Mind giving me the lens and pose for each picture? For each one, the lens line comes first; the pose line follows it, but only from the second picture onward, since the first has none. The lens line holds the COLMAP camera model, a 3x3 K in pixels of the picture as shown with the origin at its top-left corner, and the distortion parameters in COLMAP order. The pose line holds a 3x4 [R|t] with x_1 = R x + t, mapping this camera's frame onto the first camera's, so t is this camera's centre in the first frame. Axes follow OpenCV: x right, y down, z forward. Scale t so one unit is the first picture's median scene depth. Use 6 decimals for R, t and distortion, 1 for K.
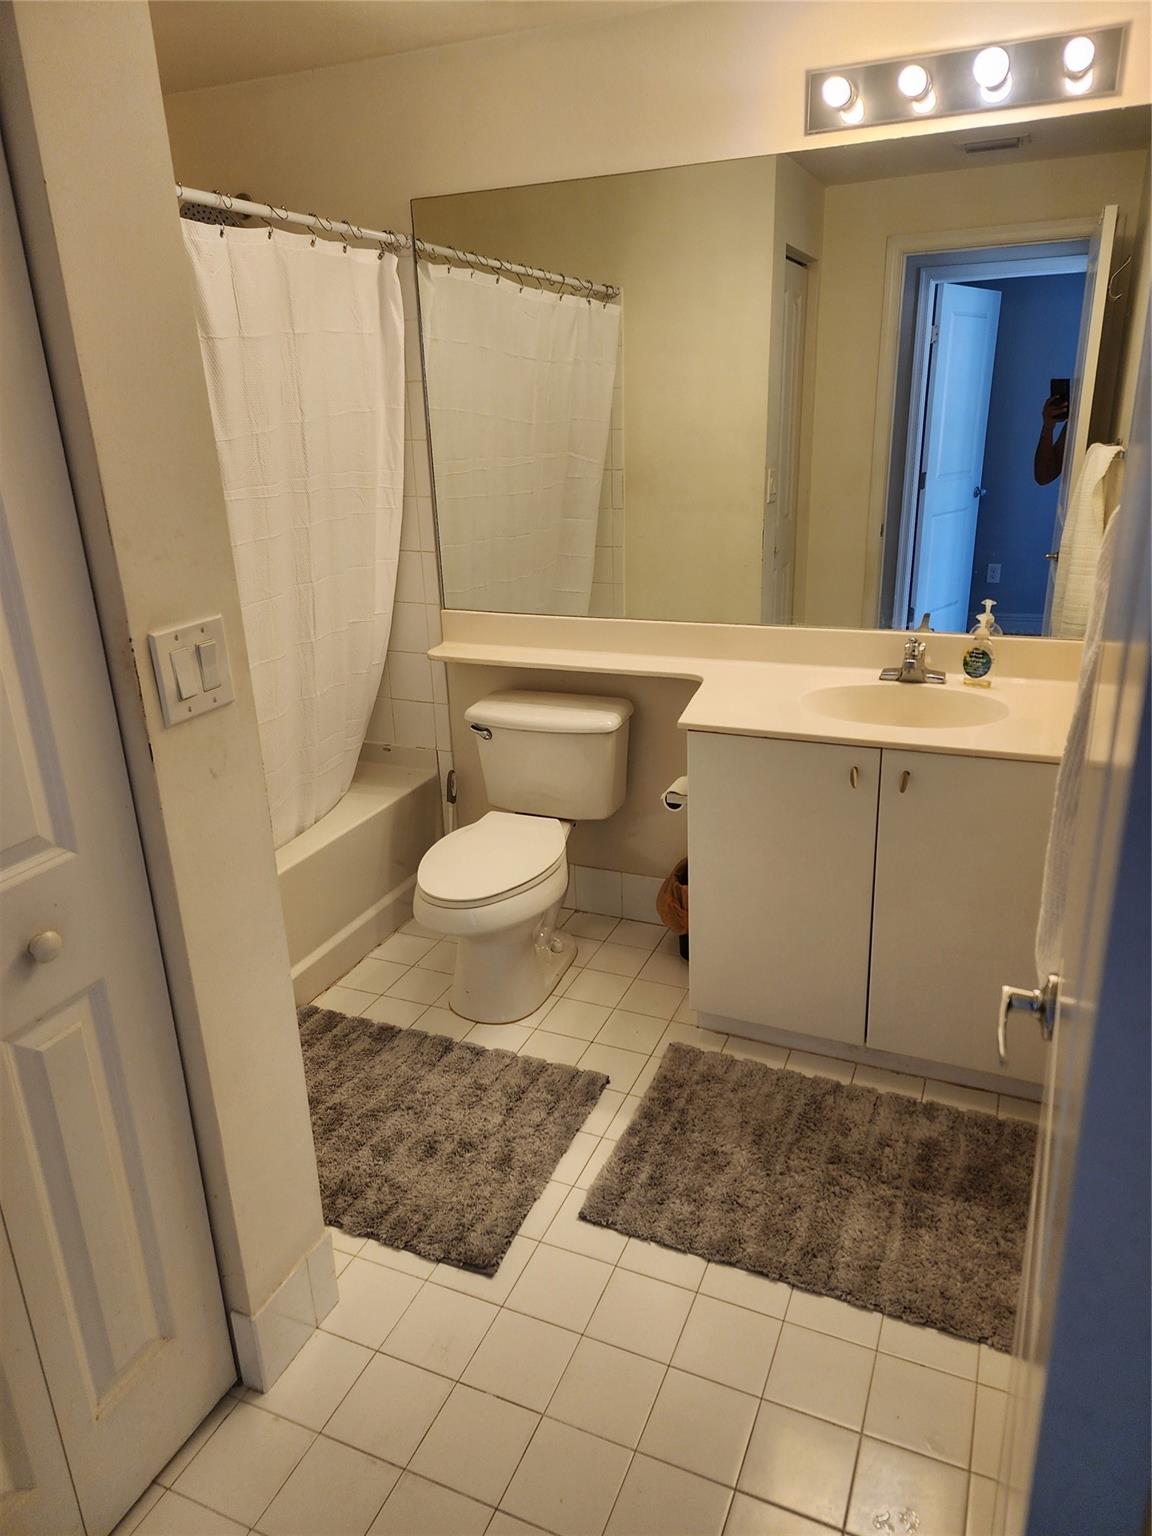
lens RADIAL K [[1029.0, 0, 579.7], [0, 1029.0, 762.1], [0, 0, 1]] dist [0.061402, -0.040254]
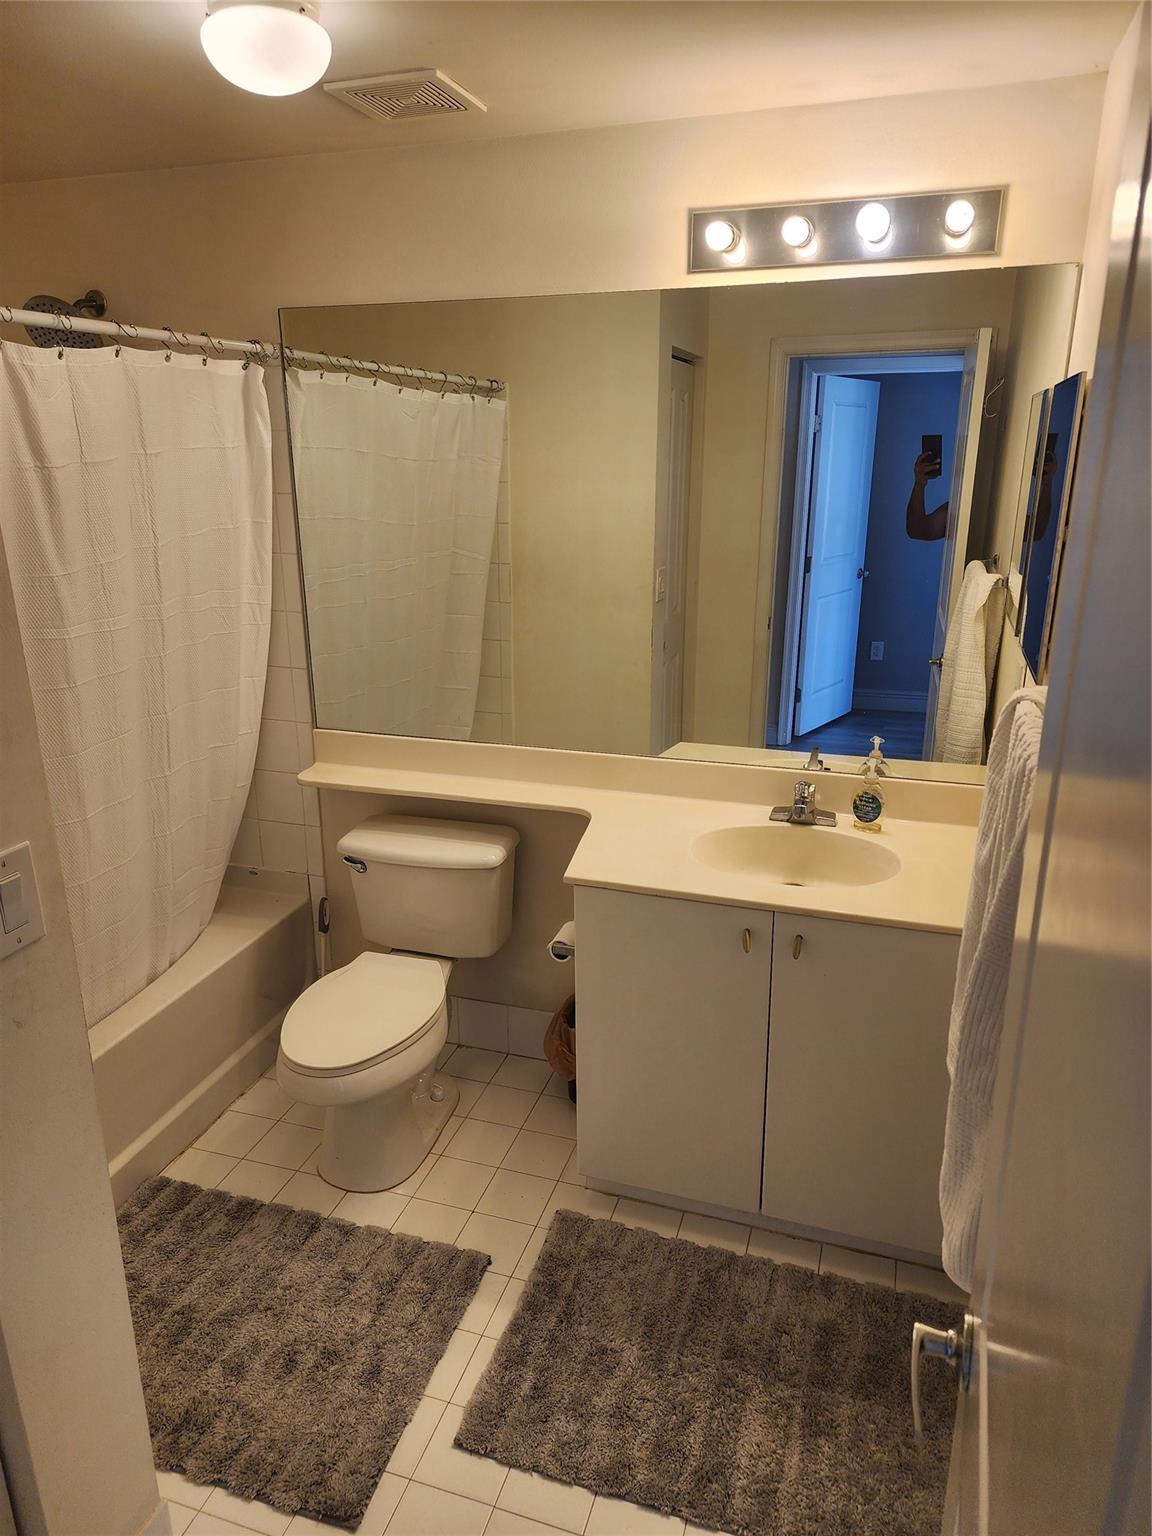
lens RADIAL K [[1029.0, 0, 570.4], [0, 1029.0, 764.6], [0, 0, 1]] dist [0.061402, -0.040254]
pose [[0.995701, -0.002047, 0.092599, 0.013593], [0.004511, 0.999641, -0.026404, -0.106866], [-0.092511, 0.026708, 0.995353, 0.052702]]
